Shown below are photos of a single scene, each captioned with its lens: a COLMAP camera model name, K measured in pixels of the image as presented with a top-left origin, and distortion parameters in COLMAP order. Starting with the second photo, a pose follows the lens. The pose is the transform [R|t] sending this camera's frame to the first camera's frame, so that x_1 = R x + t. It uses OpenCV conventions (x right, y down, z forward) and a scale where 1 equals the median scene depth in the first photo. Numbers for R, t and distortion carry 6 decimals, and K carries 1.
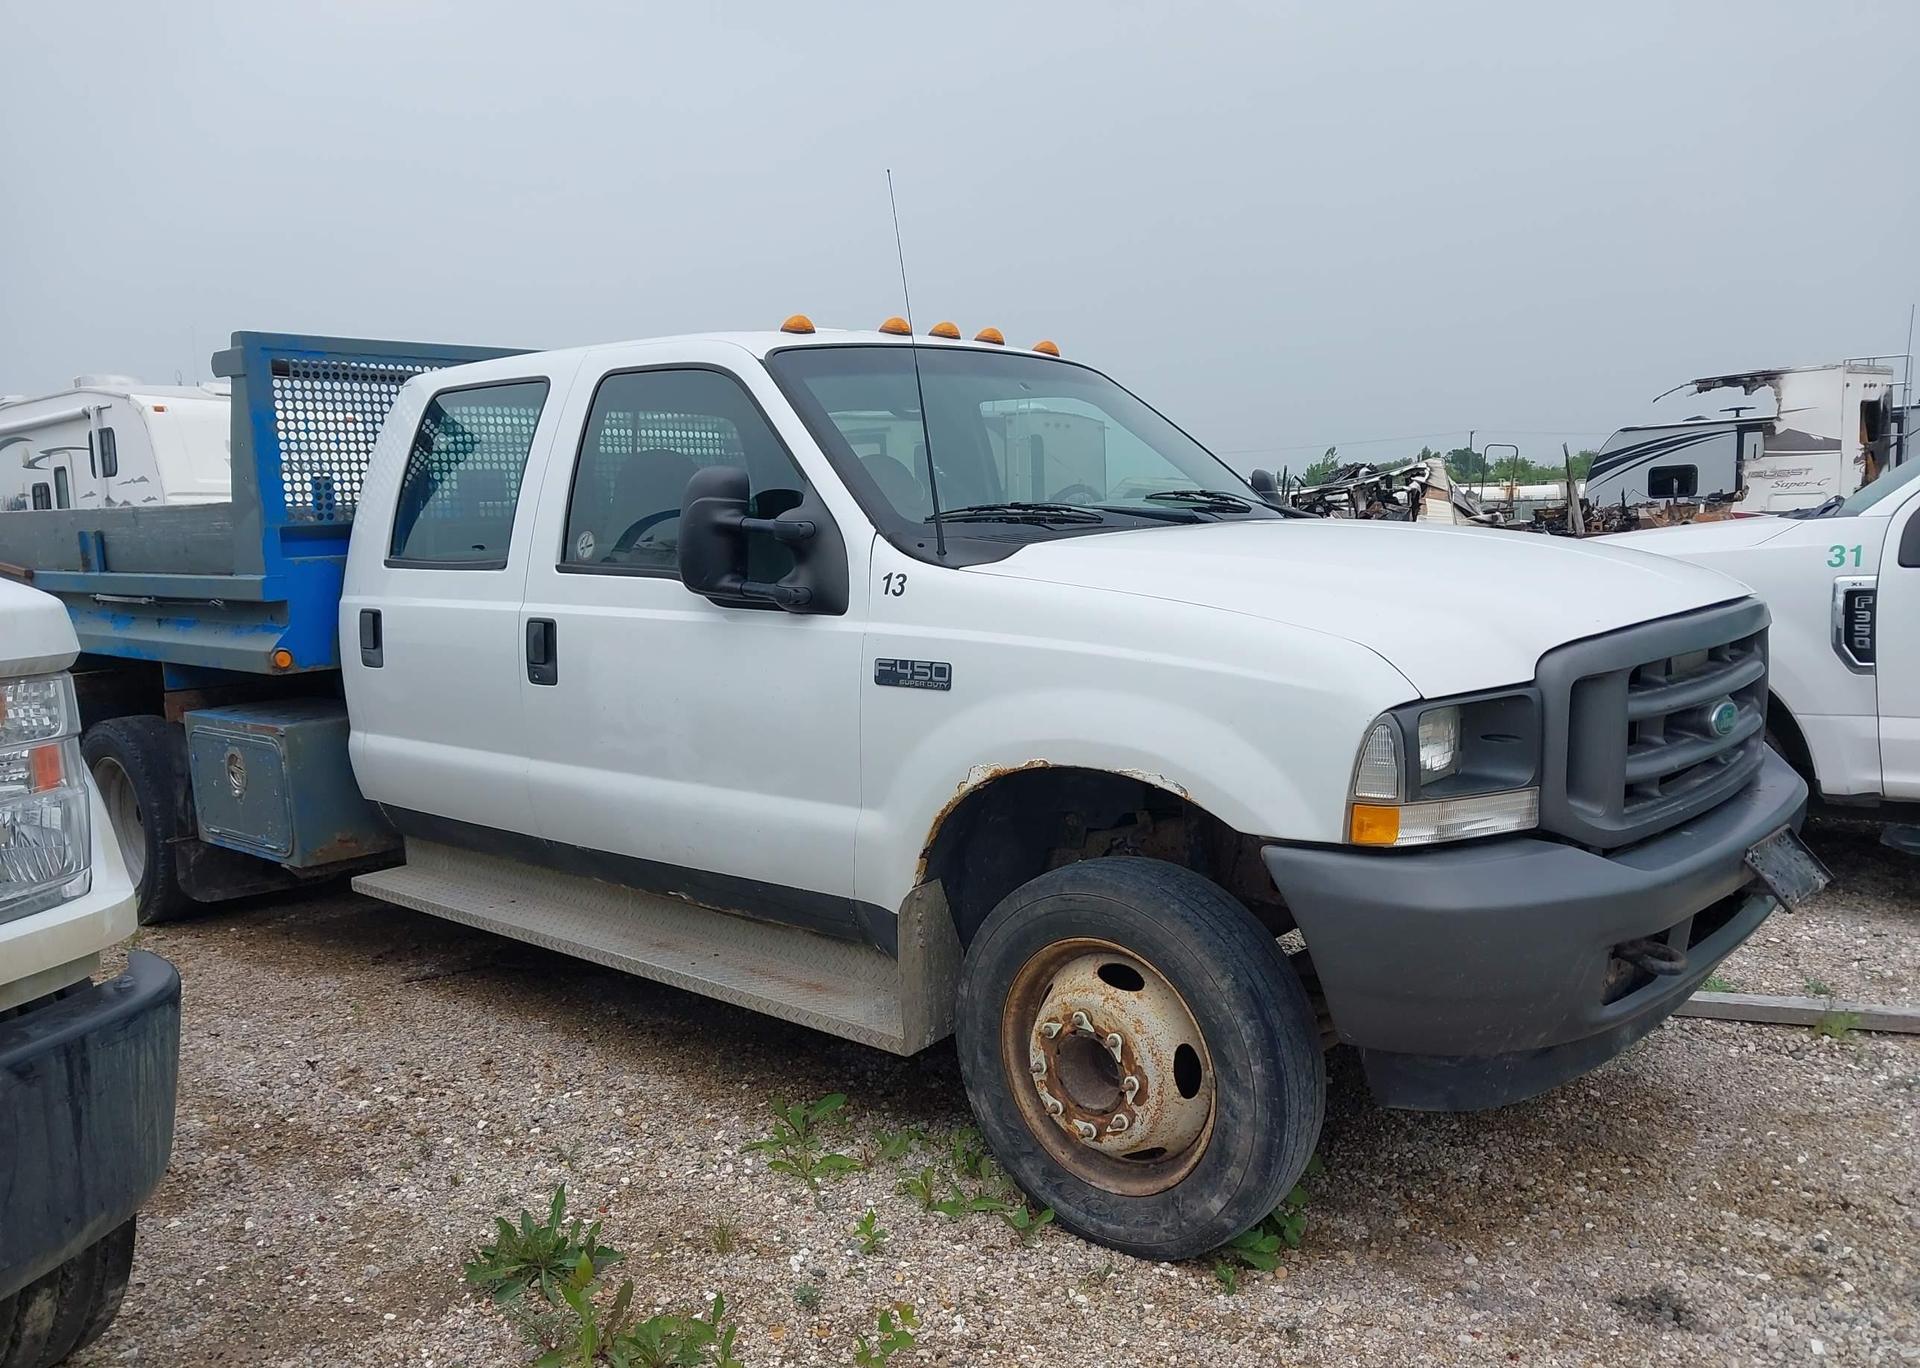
lens RADIAL K [[1502.9, 0, 960.6], [0, 1502.9, 678.9], [0, 0, 1]] dist [0.025609, -0.030888]
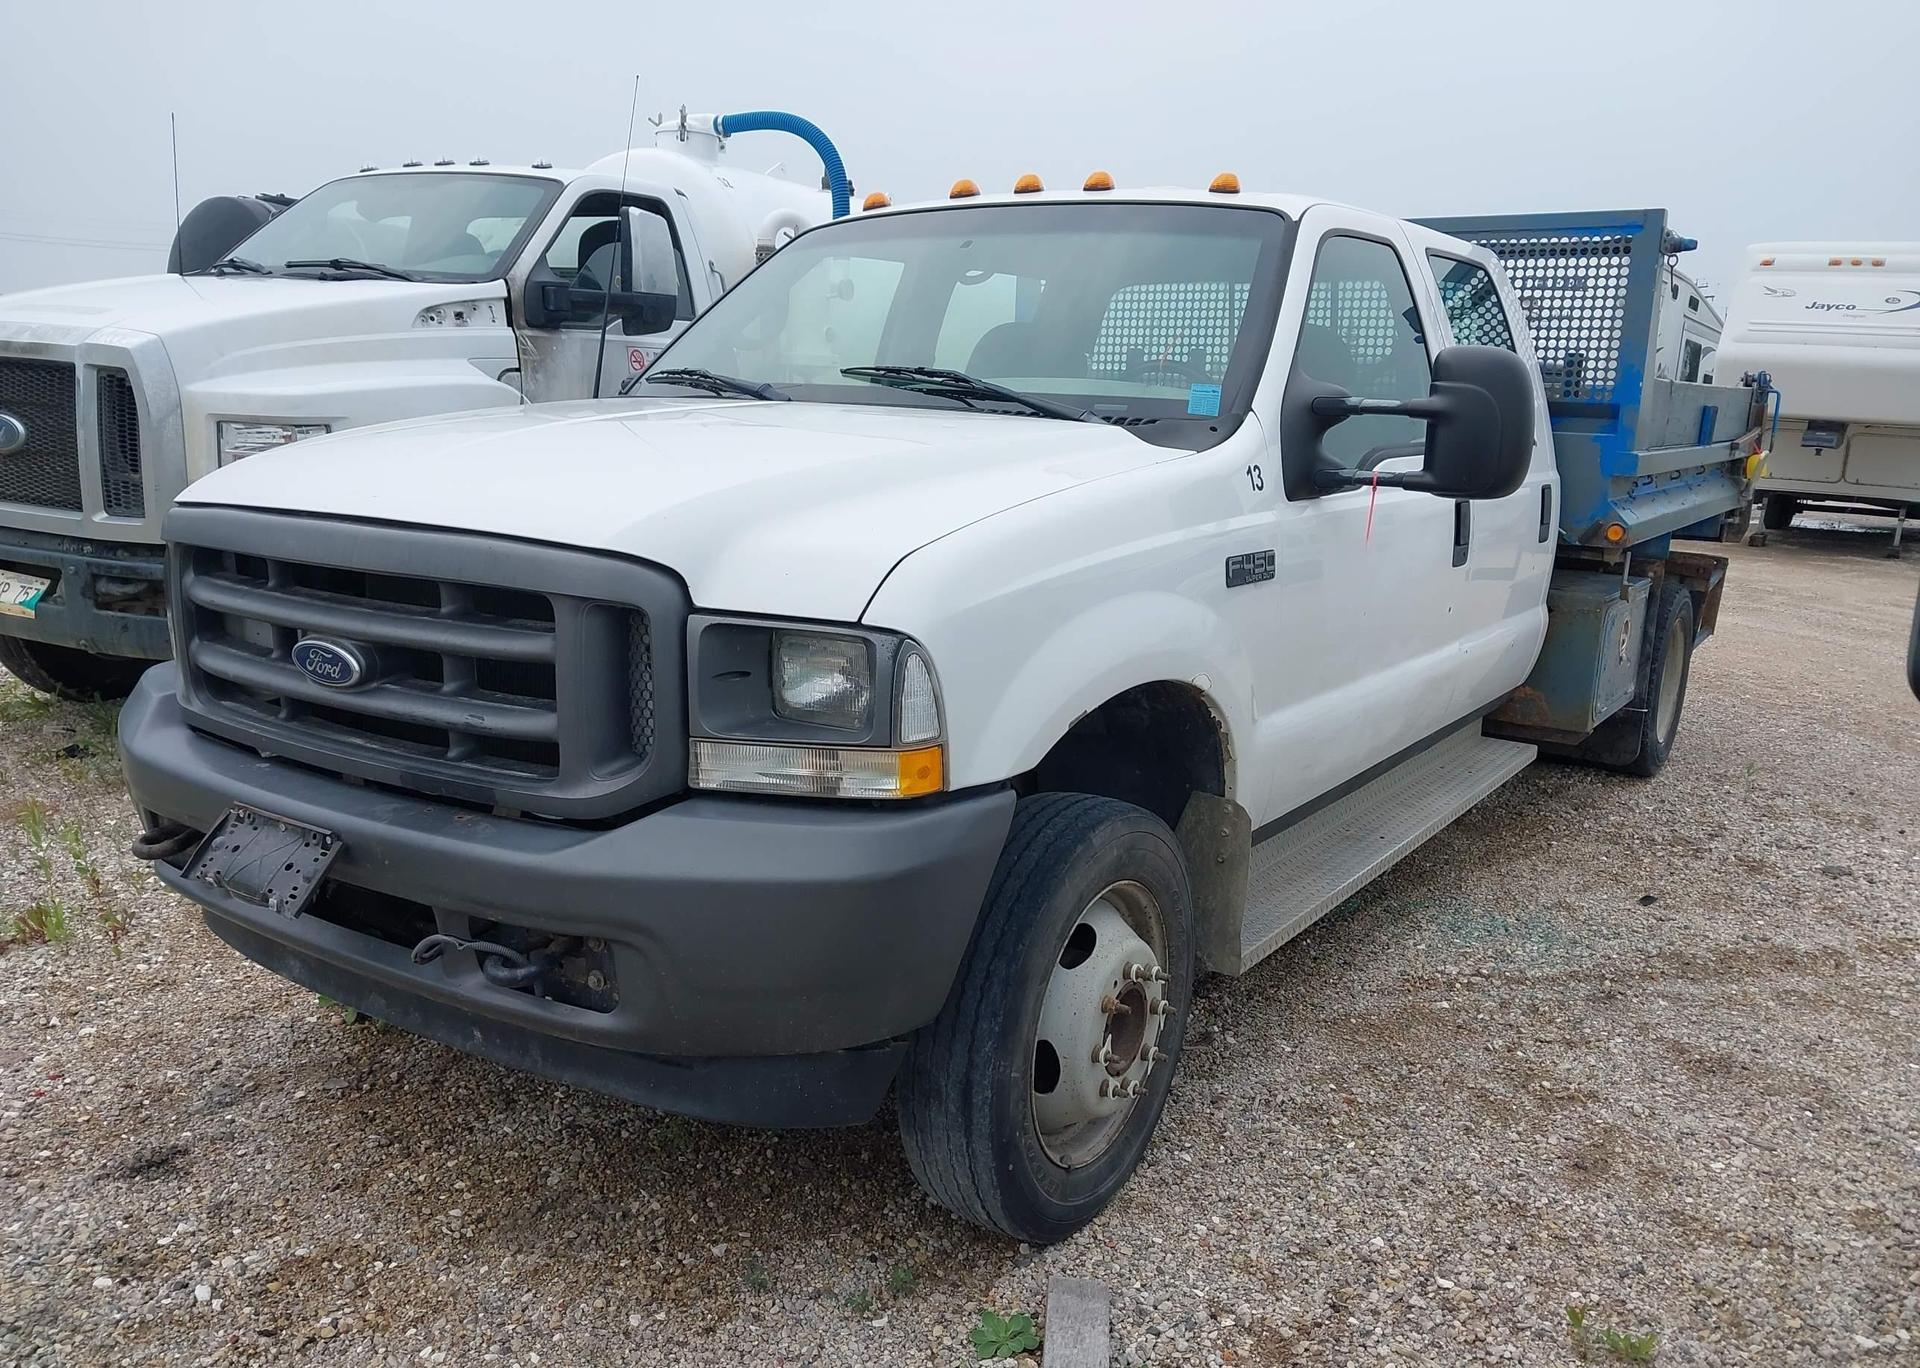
lens RADIAL K [[1502.9, 0, 966.7], [0, 1502.9, 685.0], [0, 0, 1]] dist [0.025609, -0.030888]
pose [[0.145245, 0.223558, -0.963808, 1.146259], [-0.147193, 0.968180, 0.202390, -0.148048], [0.978385, 0.112470, 0.173530, 1.047638]]
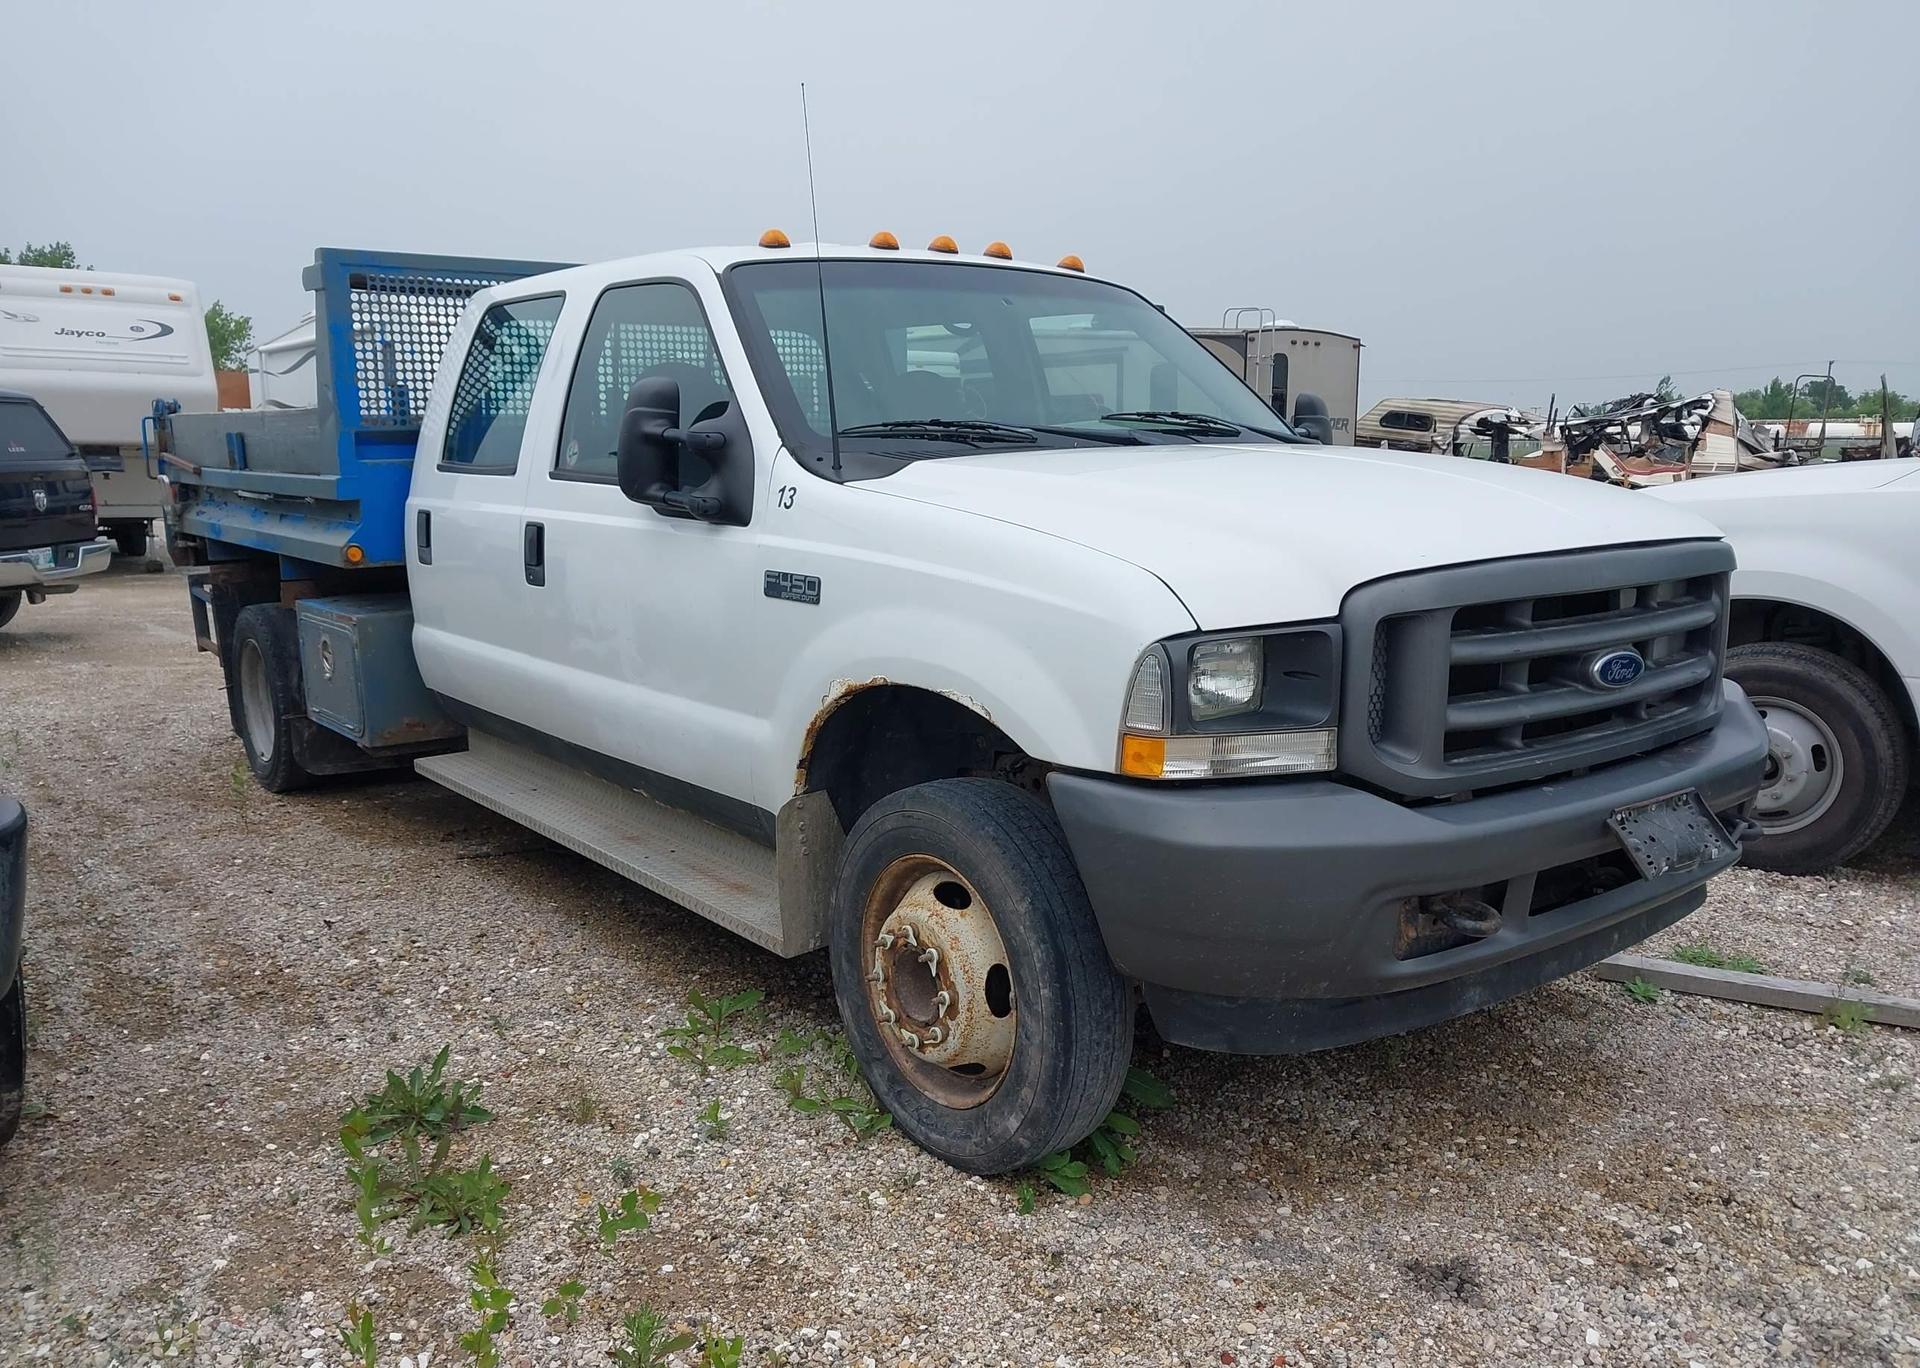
lens RADIAL K [[1502.9, 0, 947.8], [0, 1502.9, 680.4], [0, 0, 1]] dist [0.025609, -0.030888]
pose [[0.982217, 0.051416, -0.180572, 0.235877], [-0.042159, 0.997611, 0.054732, 0.000009], [0.182955, -0.046146, 0.982038, 0.016191]]
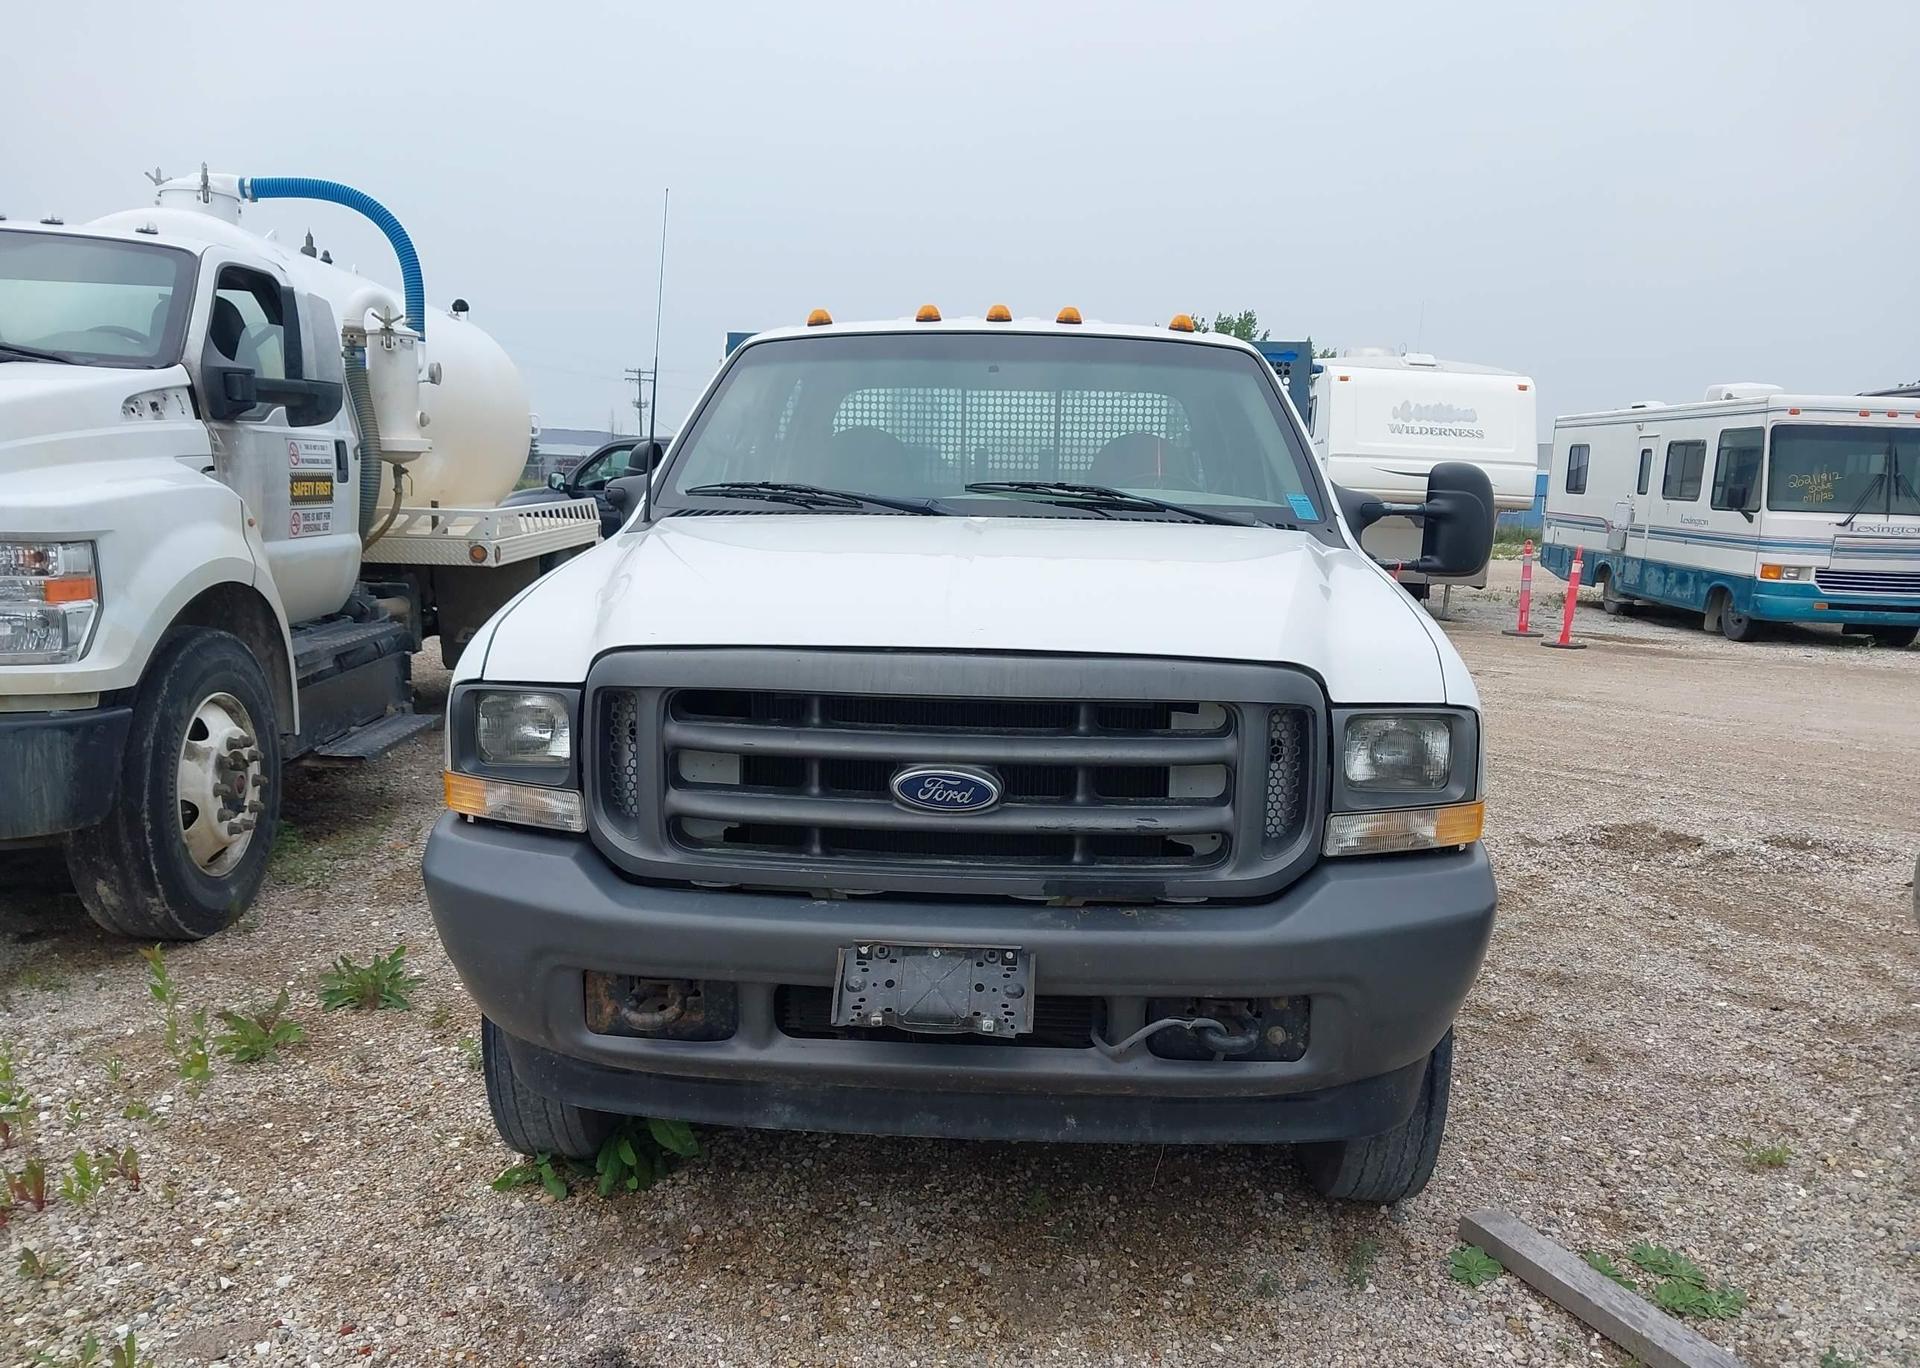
lens RADIAL K [[1502.9, 0, 962.1], [0, 1502.9, 678.1], [0, 0, 1]] dist [0.025609, -0.030888]
pose [[0.623329, 0.146551, -0.768104, 0.981301], [-0.129851, 0.988042, 0.083137, -0.088052], [0.771103, 0.047917, 0.634905, 0.438436]]
